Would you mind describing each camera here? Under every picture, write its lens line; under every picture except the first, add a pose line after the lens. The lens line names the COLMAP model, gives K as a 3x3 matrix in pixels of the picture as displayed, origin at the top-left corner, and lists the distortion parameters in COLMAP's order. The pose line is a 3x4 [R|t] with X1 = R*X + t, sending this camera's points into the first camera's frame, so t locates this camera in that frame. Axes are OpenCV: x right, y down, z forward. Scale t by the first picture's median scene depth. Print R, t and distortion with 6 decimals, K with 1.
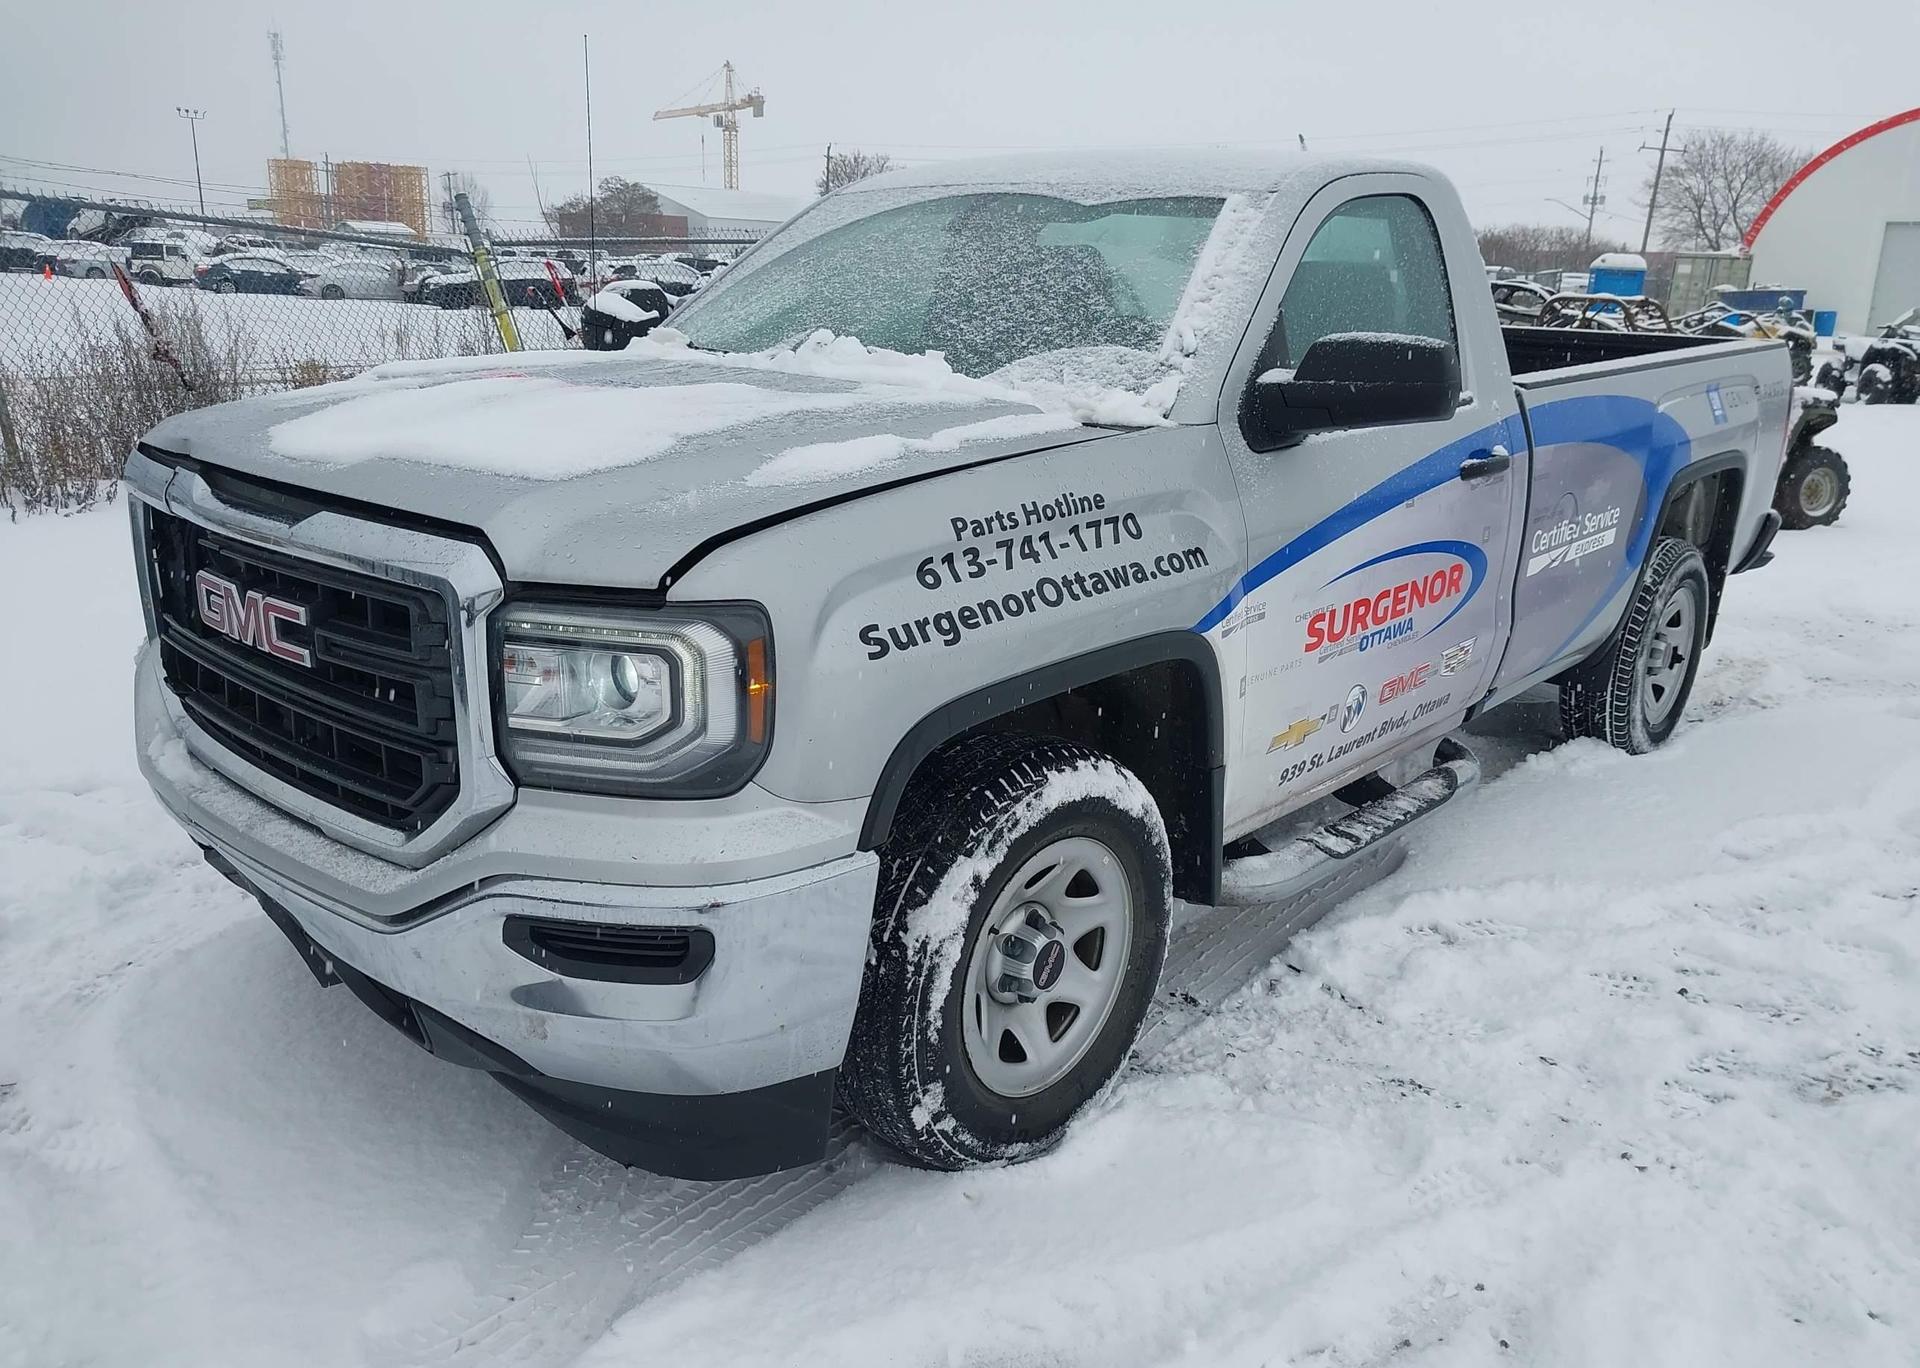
lens RADIAL K [[1486.5, 0, 956.0], [0, 1486.5, 740.1], [0, 0, 1]] dist [0.193007, -0.477875]
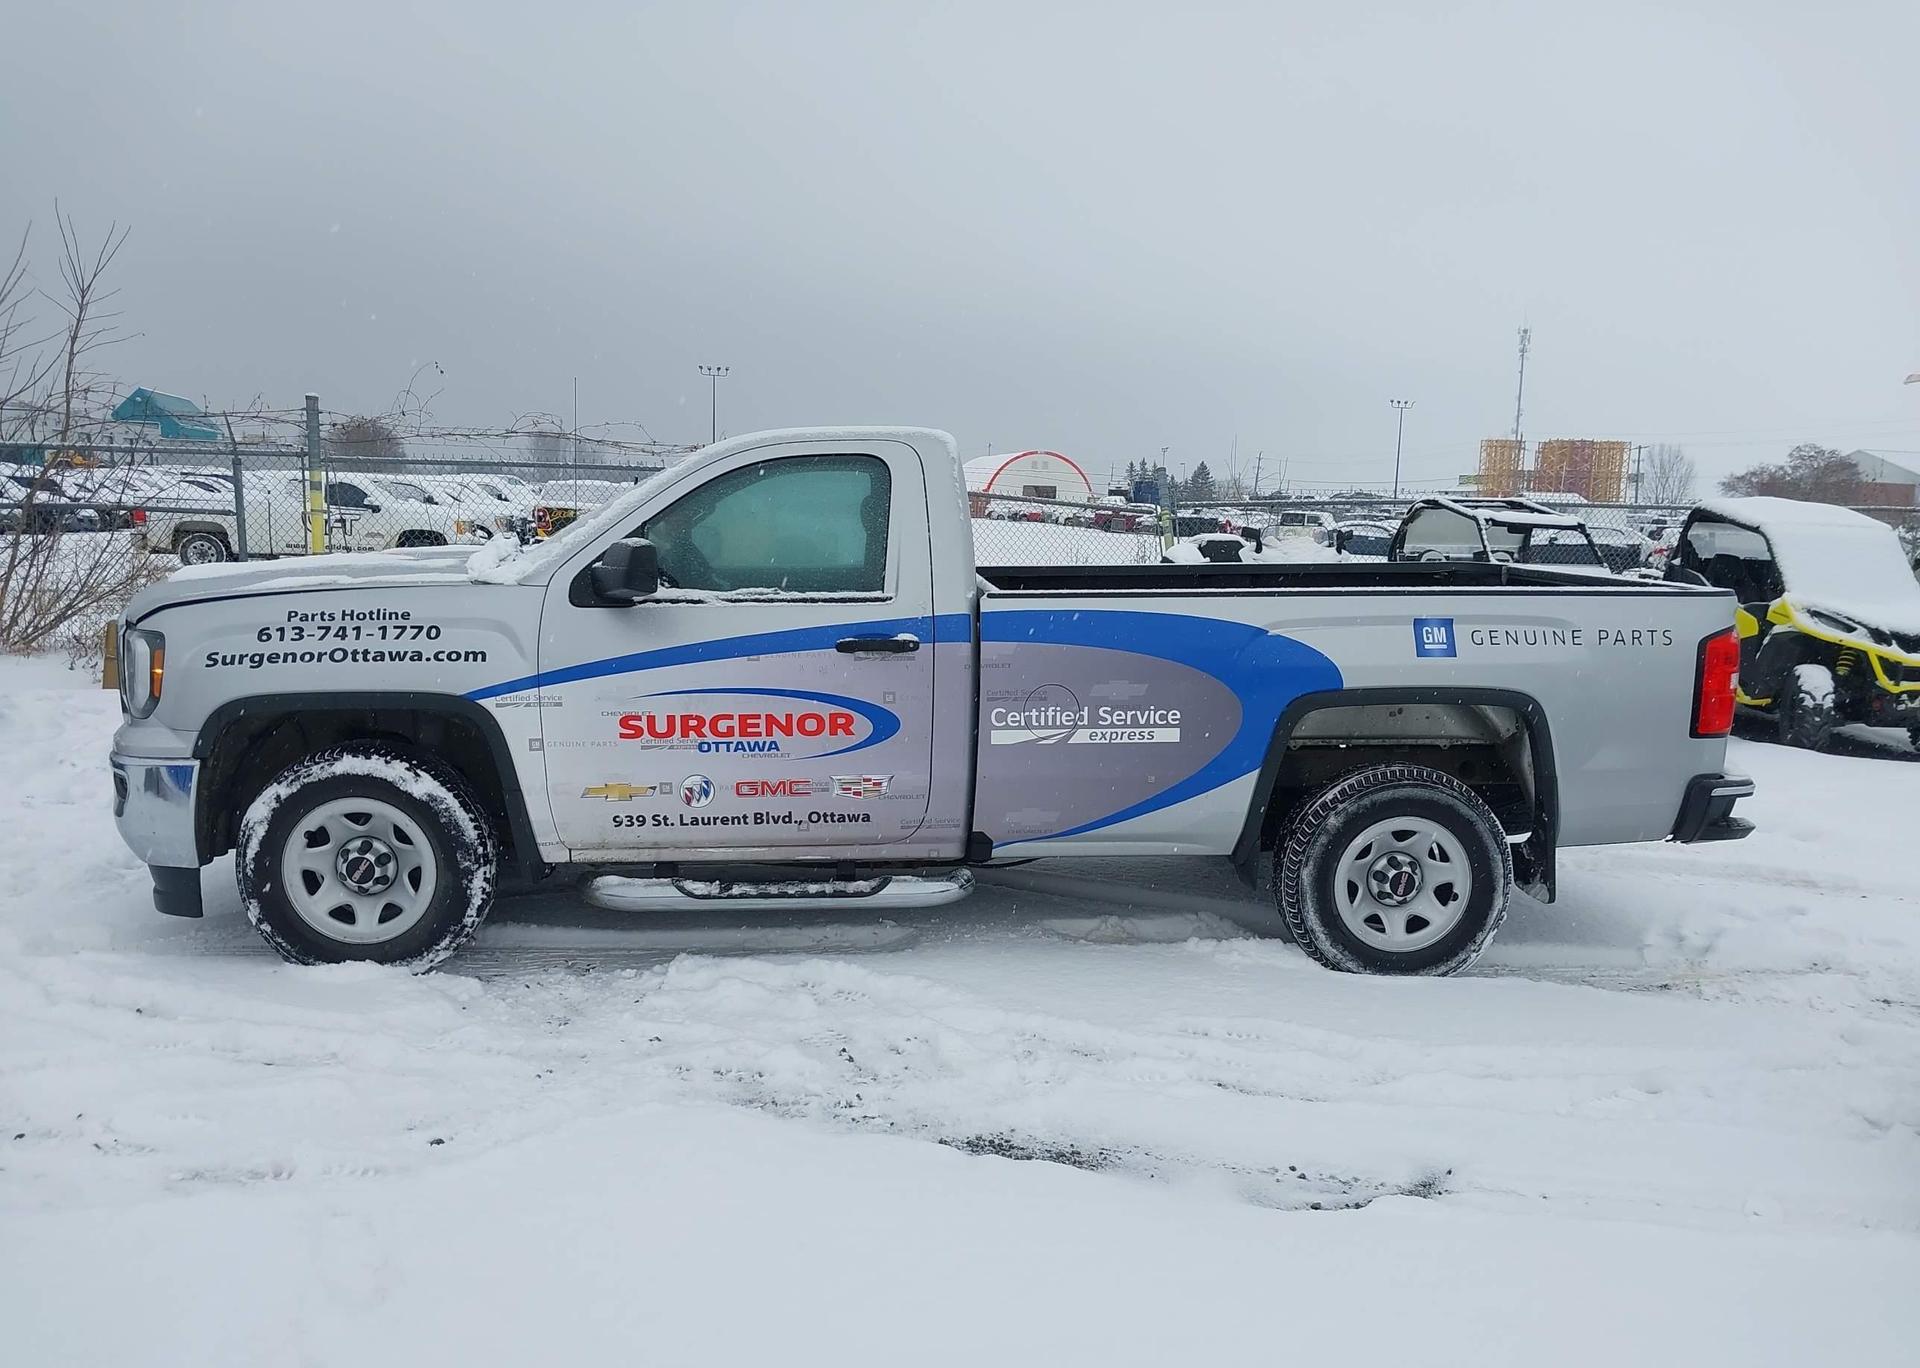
lens RADIAL K [[1486.5, 0, 956.0], [0, 1486.5, 740.1], [0, 0, 1]] dist [0.193007, -0.477875]
pose [[0.720144, 0.102276, -0.686245, 1.870566], [-0.216538, 0.972803, -0.082251, -0.005708], [0.659169, 0.207831, 0.722705, 0.142668]]
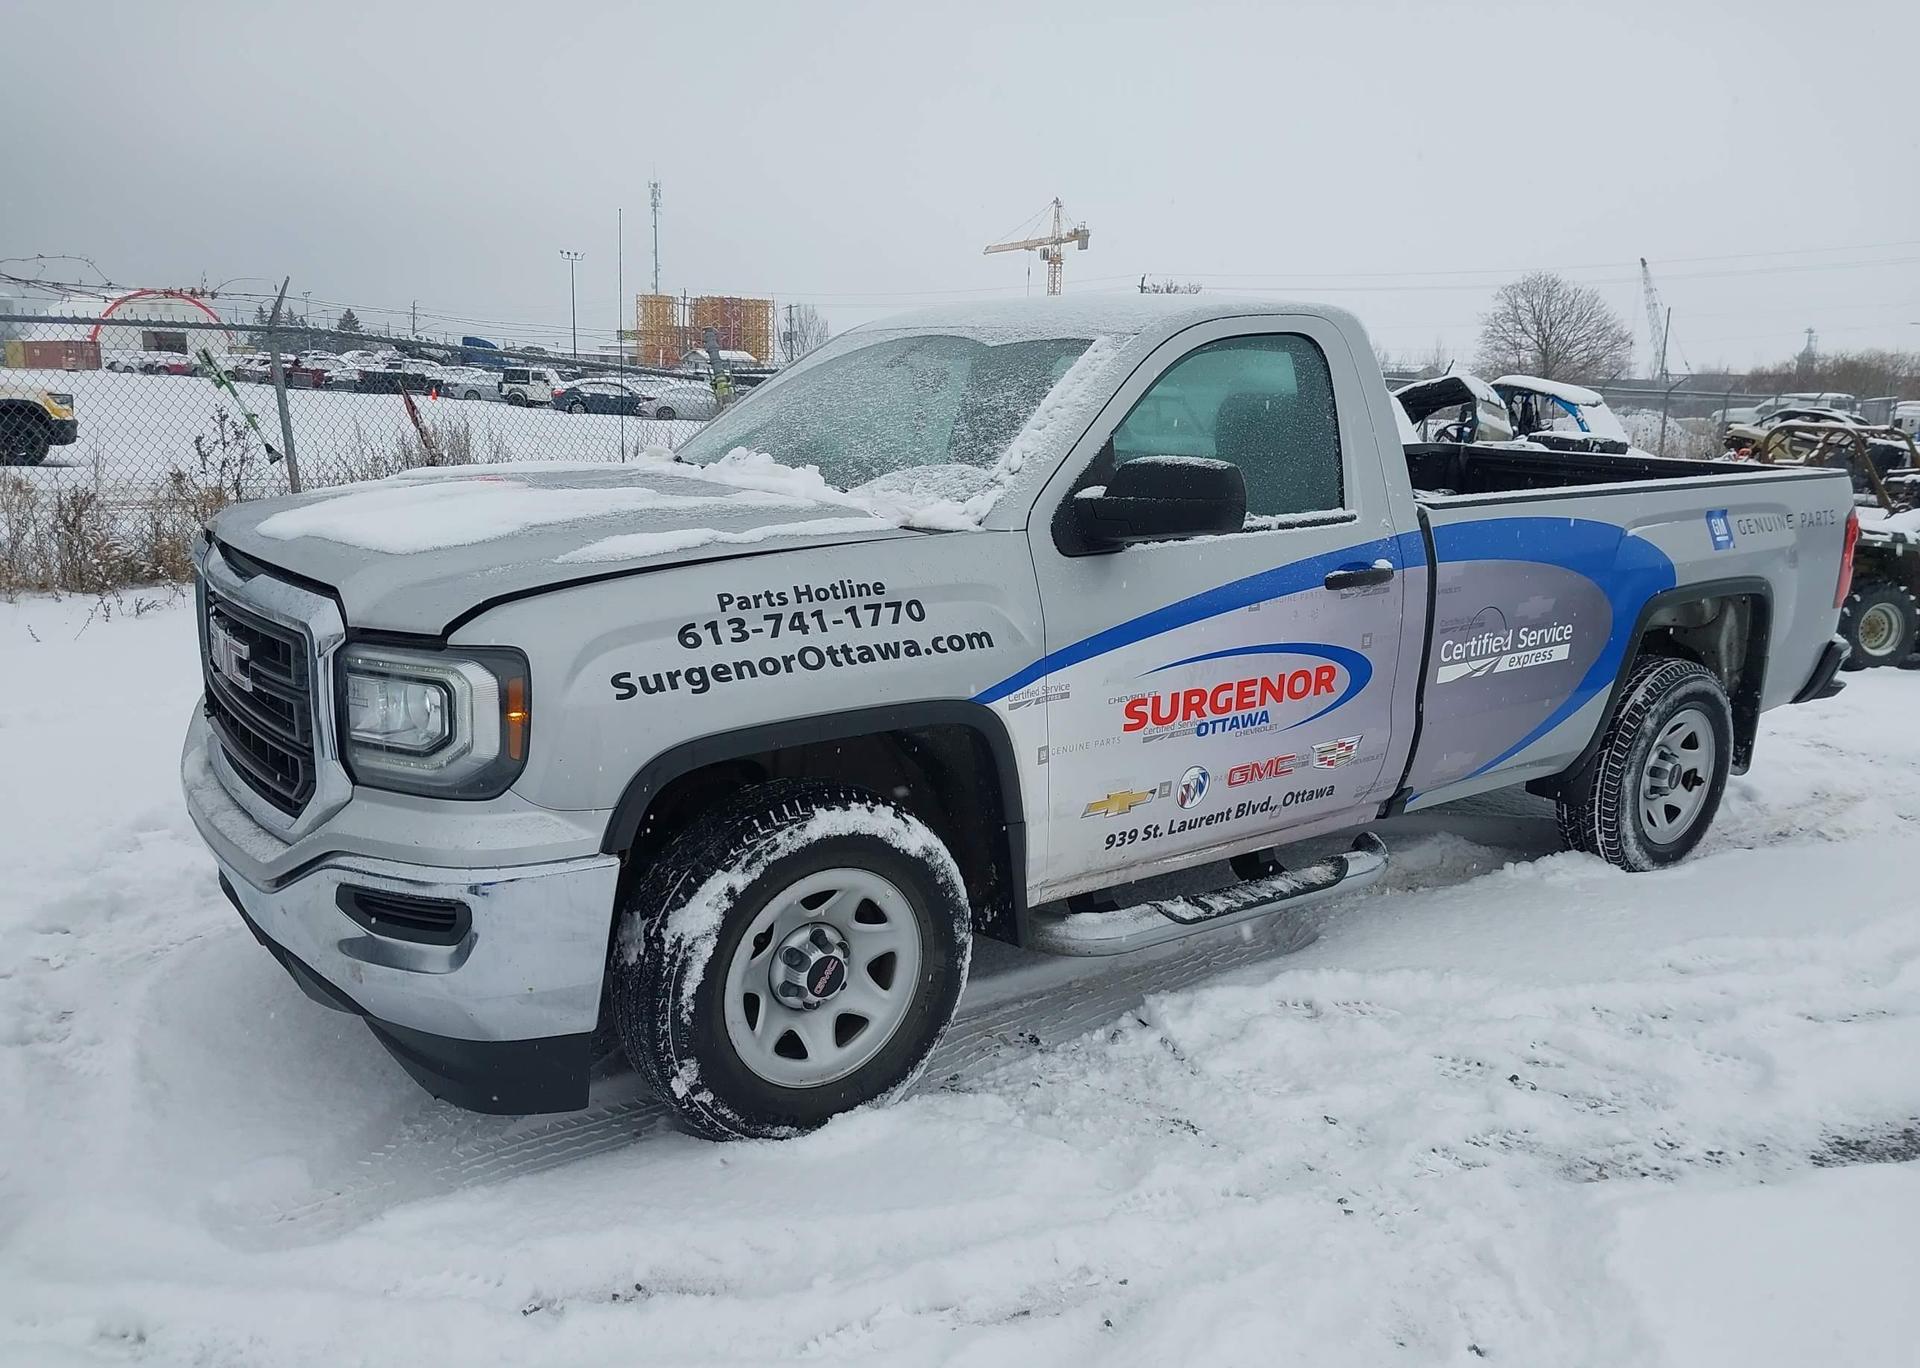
lens RADIAL K [[1486.5, 0, 956.0], [0, 1486.5, 740.1], [0, 0, 1]] dist [0.193007, -0.477875]
pose [[0.977794, 0.049595, -0.203616, 0.409892], [-0.064987, 0.995455, -0.069612, 0.042186], [0.199238, 0.081299, 0.976573, -0.151252]]
